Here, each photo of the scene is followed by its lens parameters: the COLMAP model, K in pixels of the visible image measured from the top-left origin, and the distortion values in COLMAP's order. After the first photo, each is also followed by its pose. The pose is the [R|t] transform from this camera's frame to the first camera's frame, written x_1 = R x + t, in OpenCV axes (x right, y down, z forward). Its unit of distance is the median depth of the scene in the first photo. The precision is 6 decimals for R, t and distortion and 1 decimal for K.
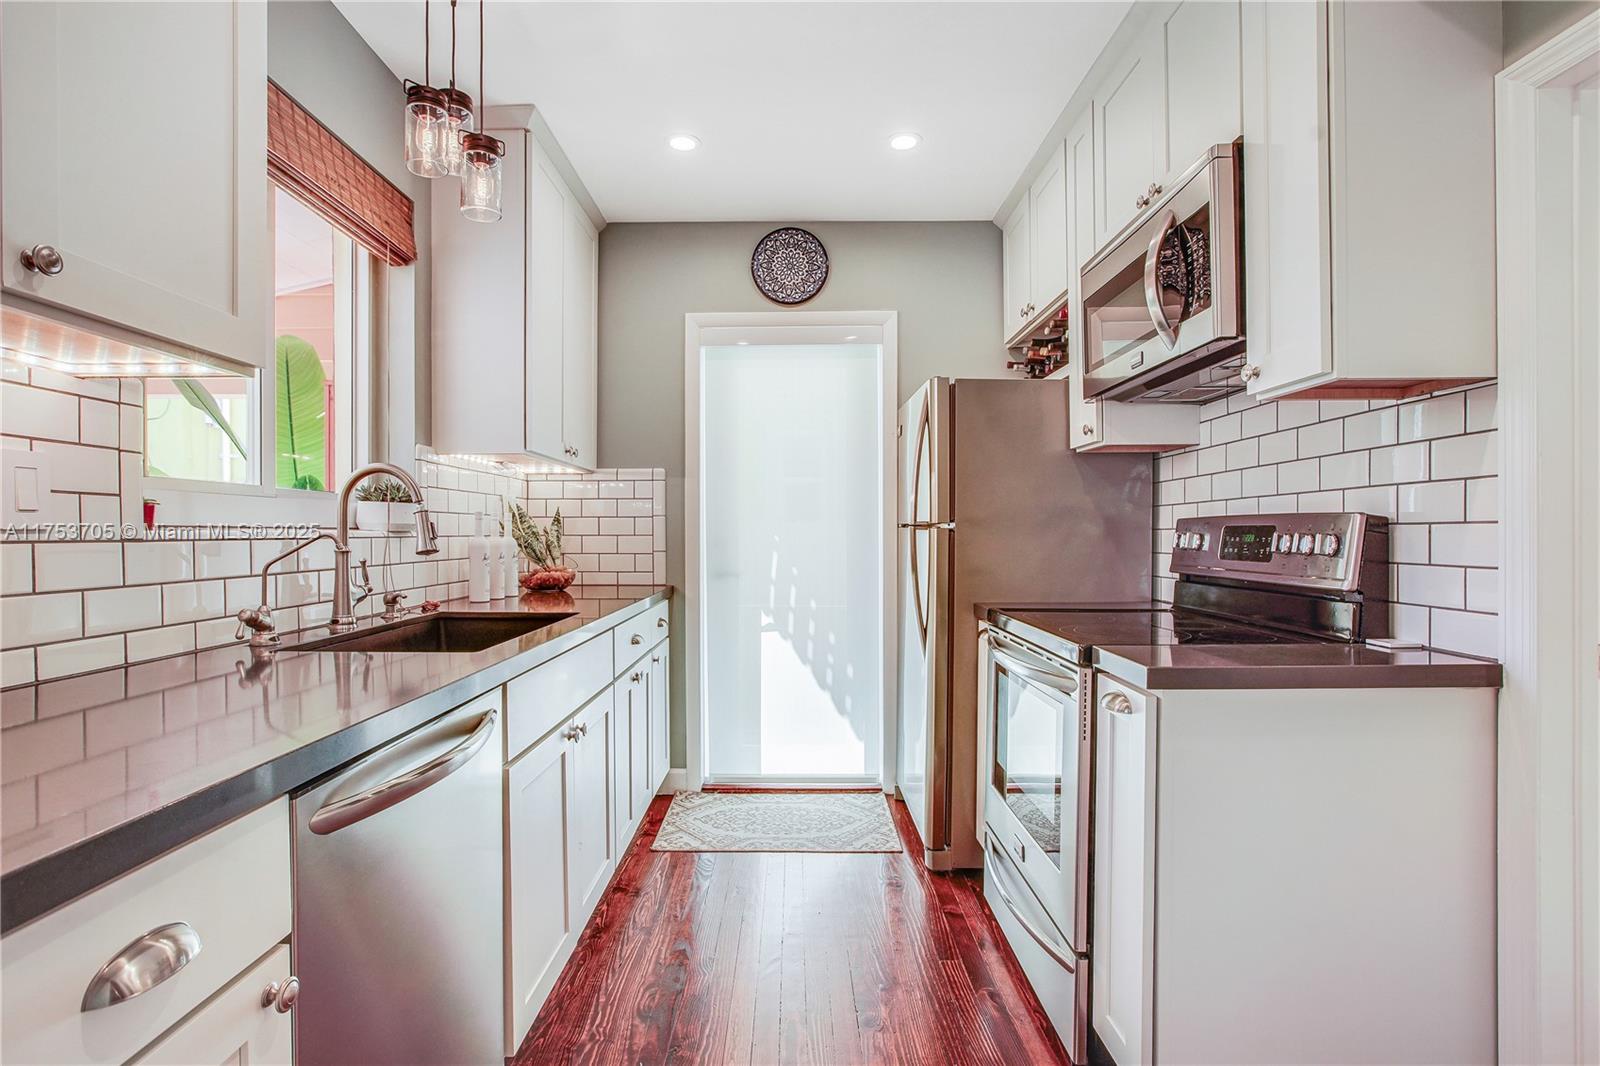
lens RADIAL K [[739.7, 0, 802.5], [0, 739.7, 538.2], [0, 0, 1]] dist [-0.033891, 0.000476]
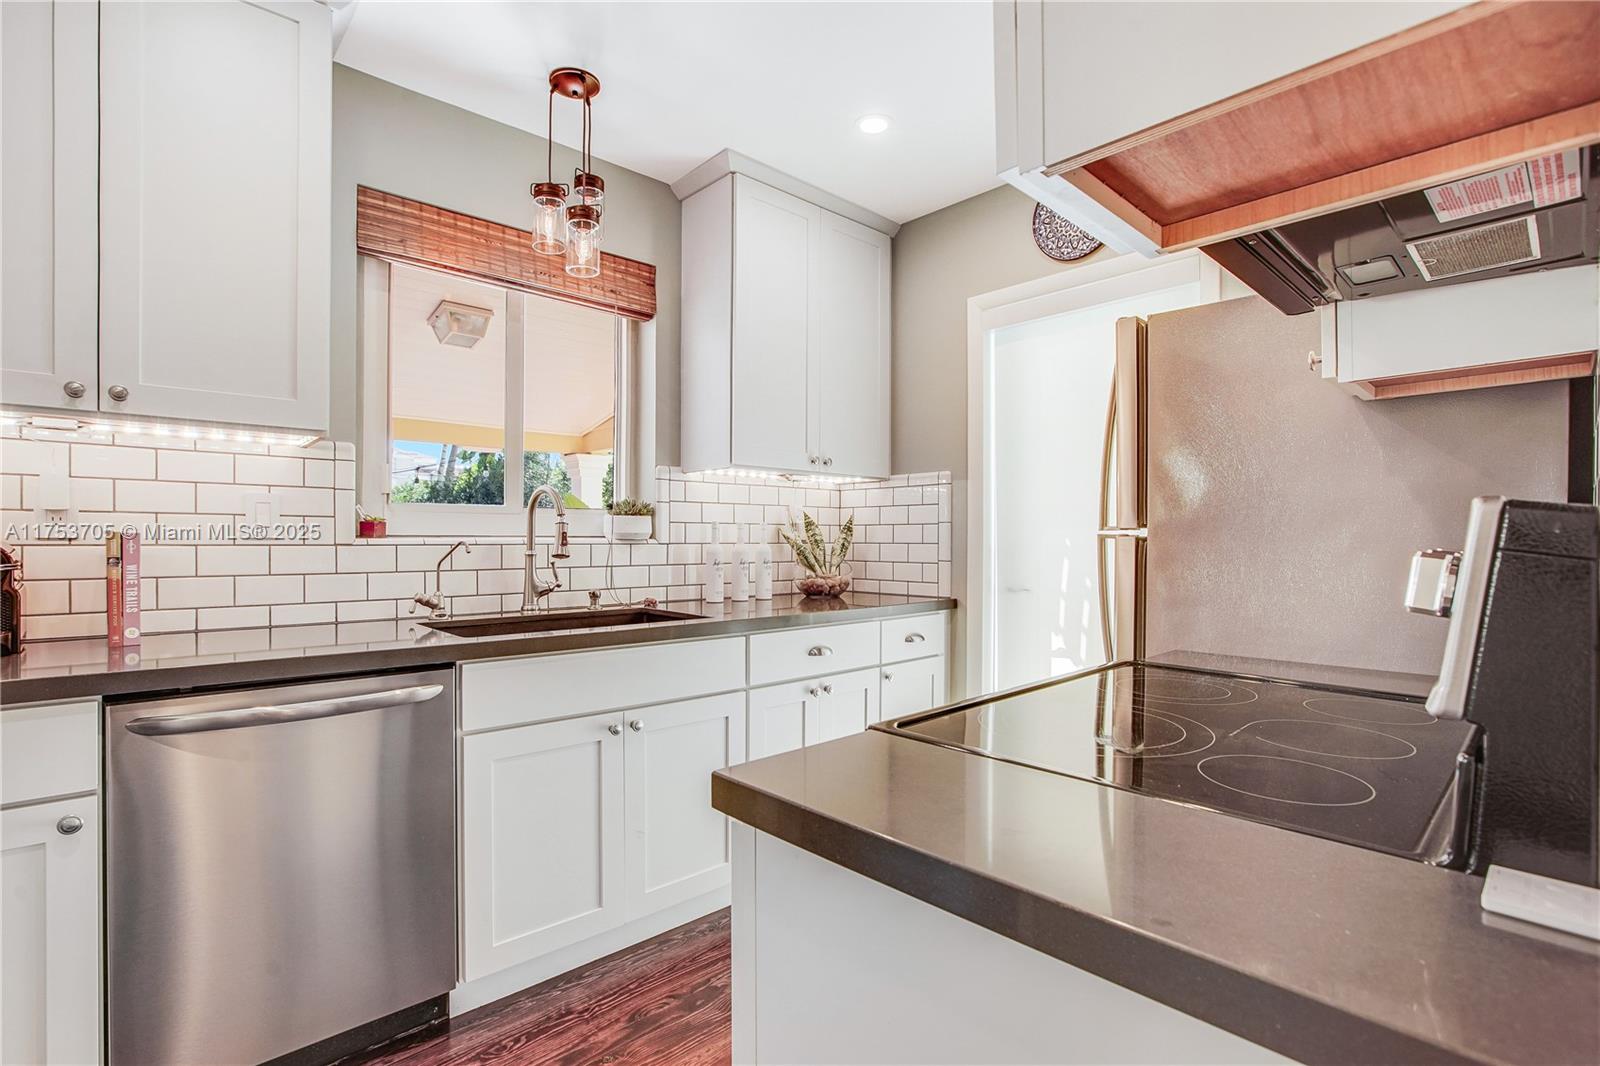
lens RADIAL K [[739.7, 0, 802.9], [0, 739.7, 526.5], [0, 0, 1]] dist [-0.033891, 0.000476]
pose [[0.693312, -0.009693, -0.720573, 0.354576], [-0.008040, 0.999743, -0.021184, -0.004481], [0.720593, 0.020480, 0.693056, 0.234887]]
